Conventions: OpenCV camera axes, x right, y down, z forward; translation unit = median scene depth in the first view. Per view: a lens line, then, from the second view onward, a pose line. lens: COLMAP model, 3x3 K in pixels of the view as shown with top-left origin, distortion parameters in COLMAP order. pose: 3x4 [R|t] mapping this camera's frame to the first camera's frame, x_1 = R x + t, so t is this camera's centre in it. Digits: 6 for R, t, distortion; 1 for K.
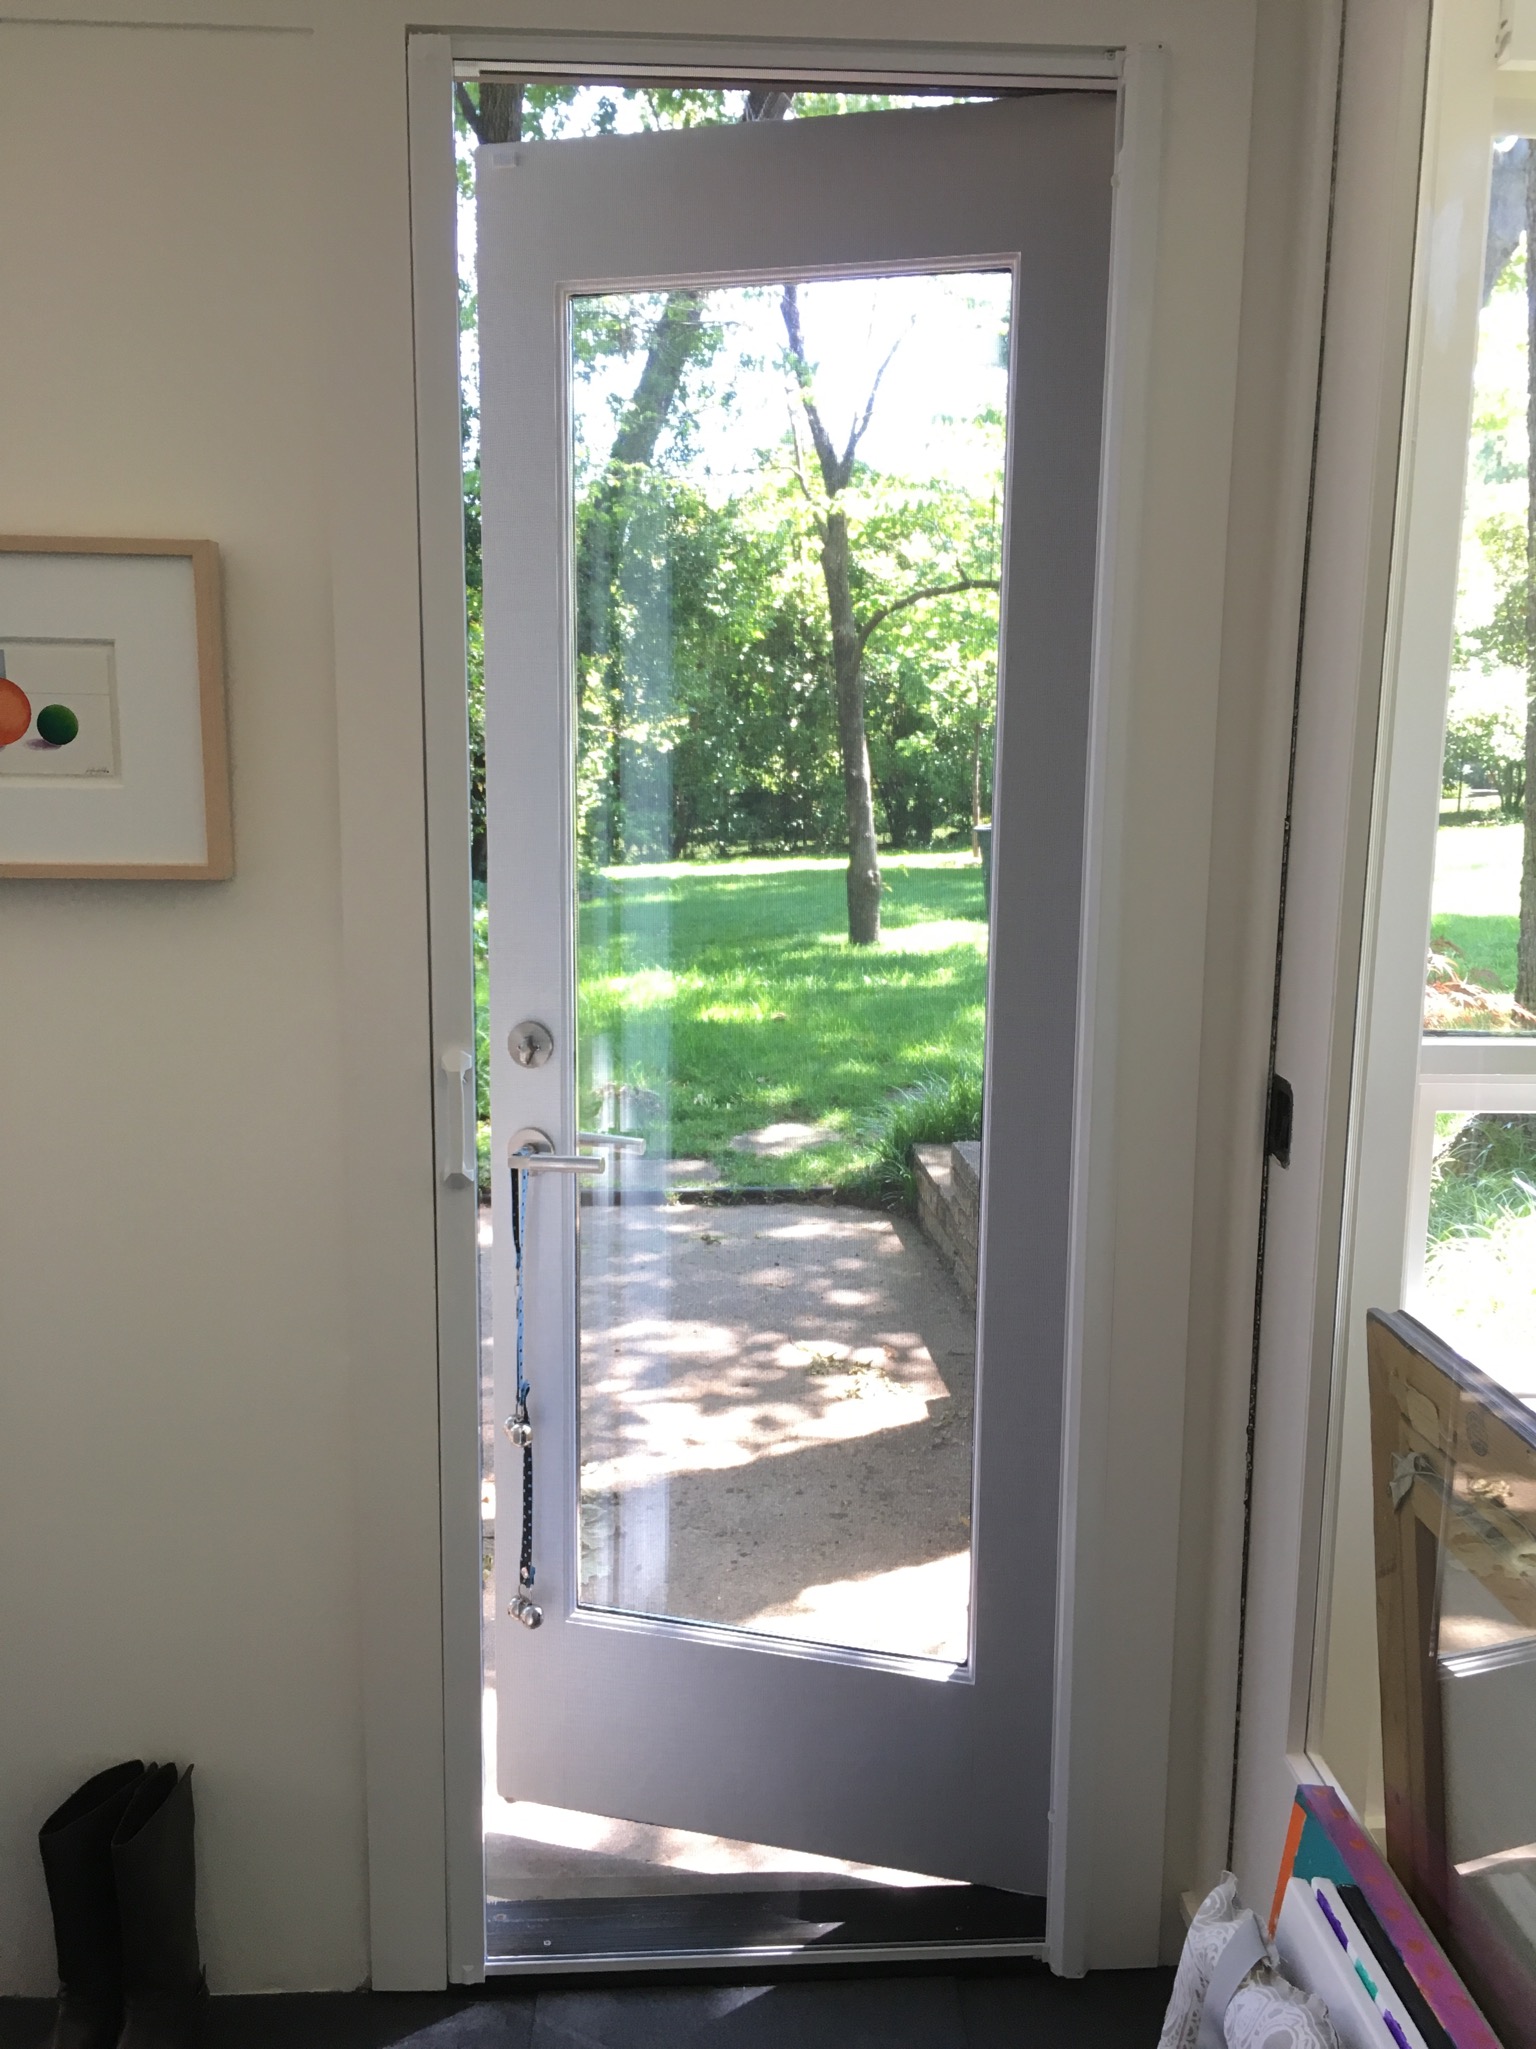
lens RADIAL K [[1844.3, 0, 768.0], [0, 1844.3, 1024.5], [0, 0, 1]] dist [0.054156, -0.000842]
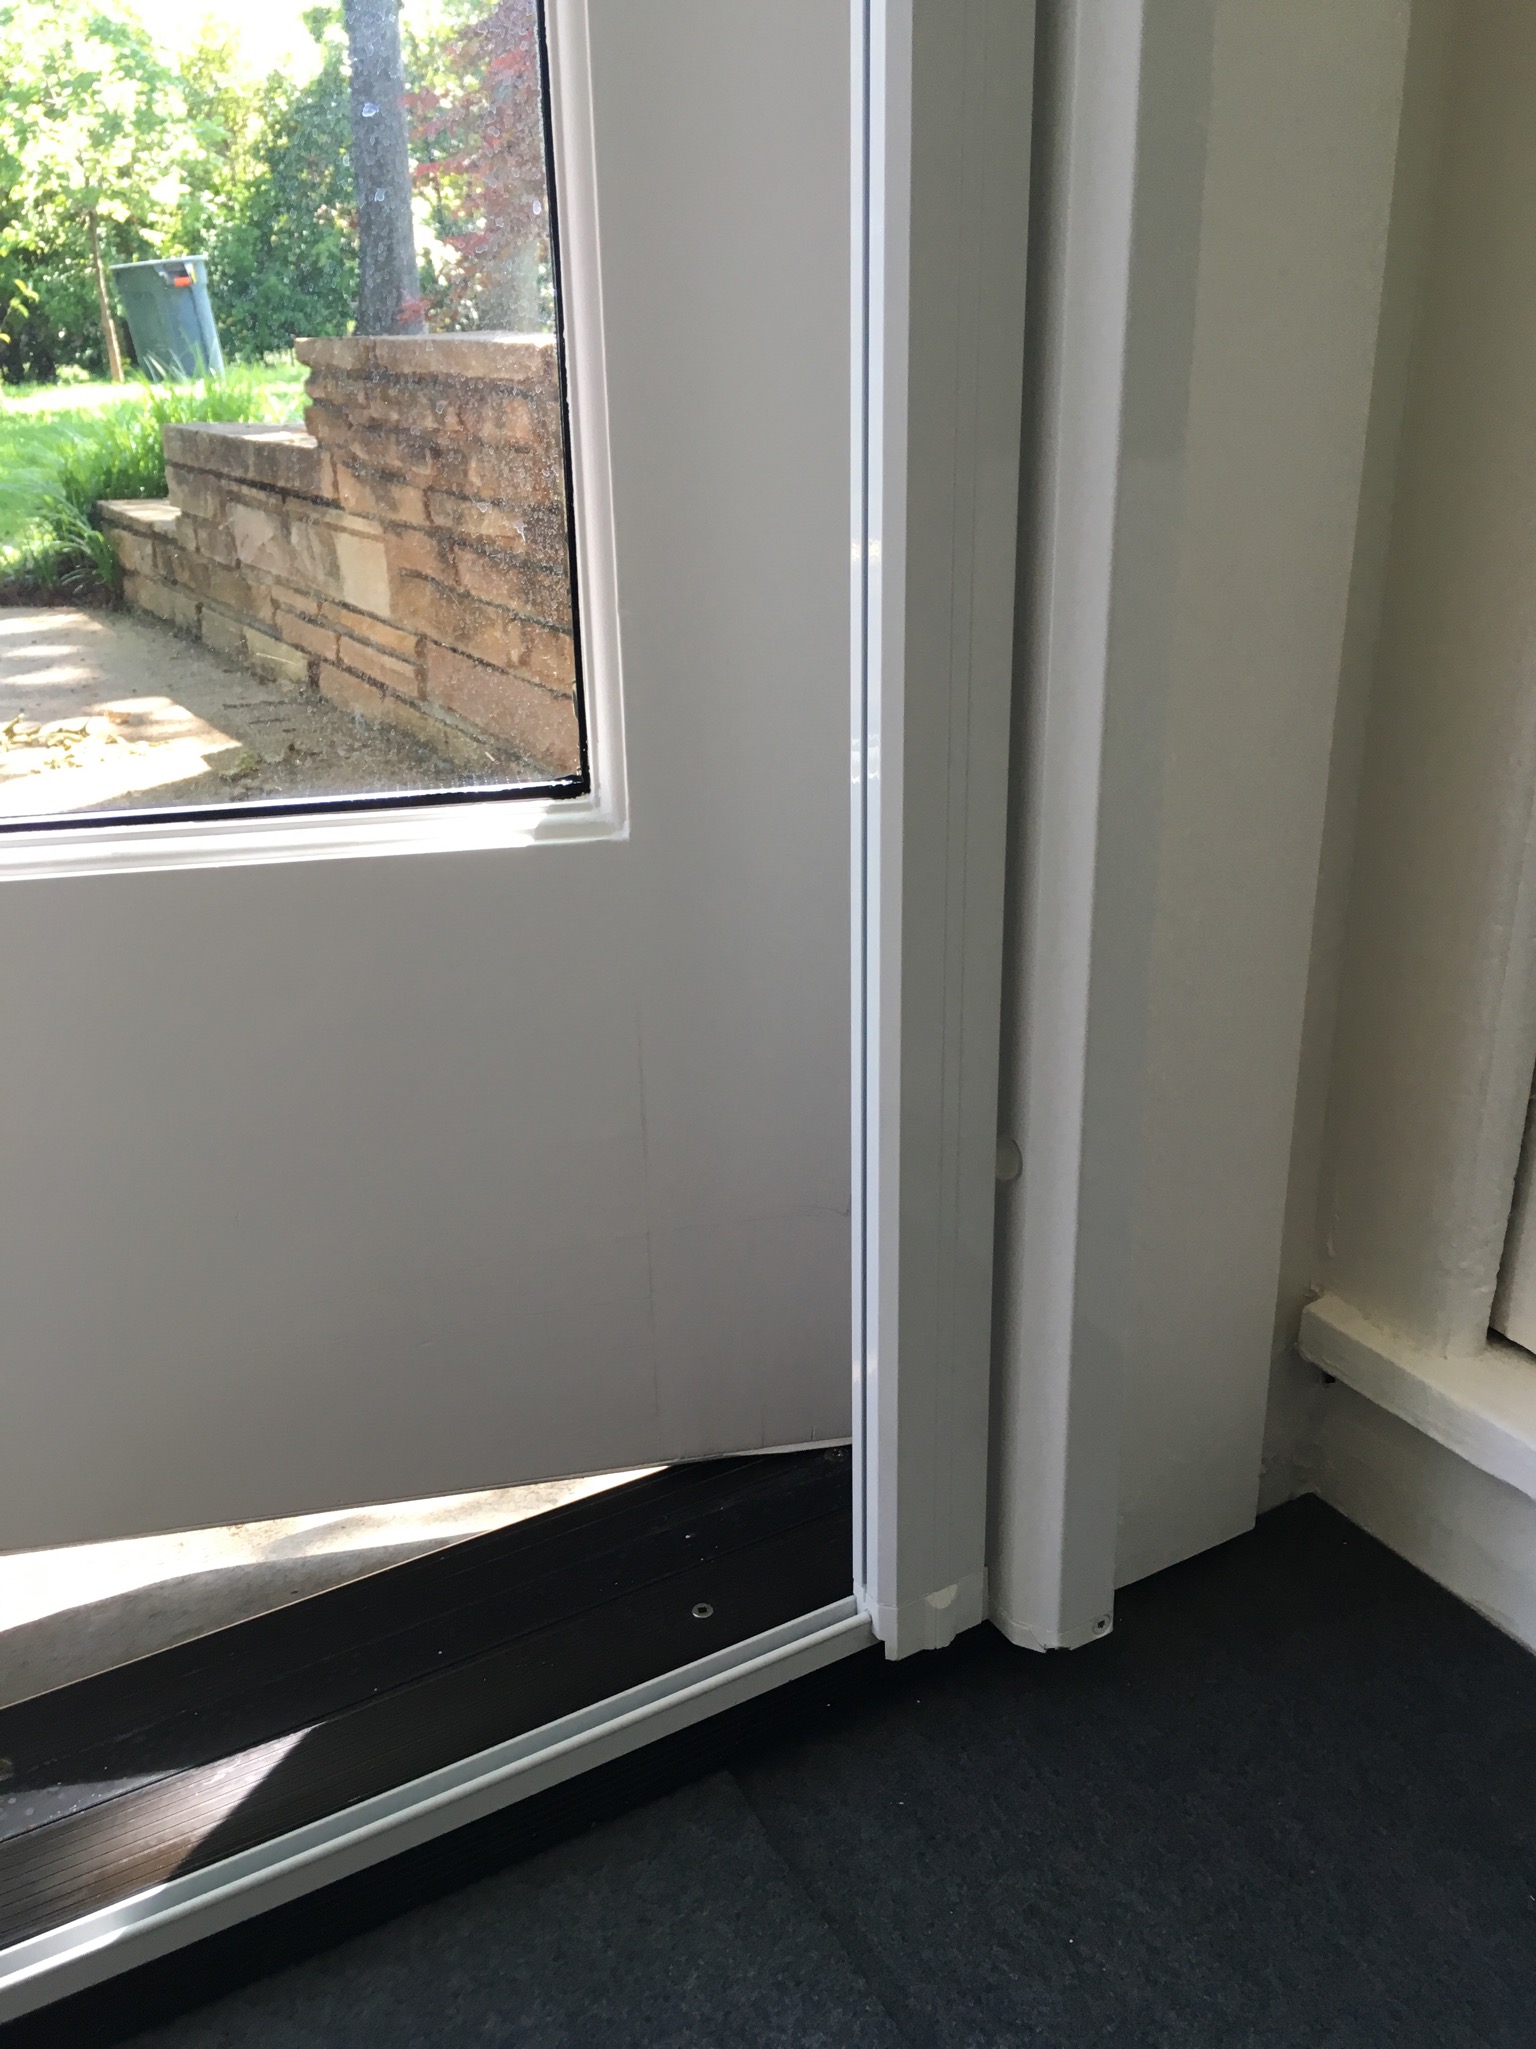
lens RADIAL K [[1844.3, 0, 768.0], [0, 1844.3, 1024.5], [0, 0, 1]] dist [0.054156, -0.000842]
pose [[0.904511, -0.165869, 0.392870, 0.009482], [0.095768, 0.976733, 0.191888, 0.238961], [-0.415557, -0.135941, 0.899351, 0.526423]]
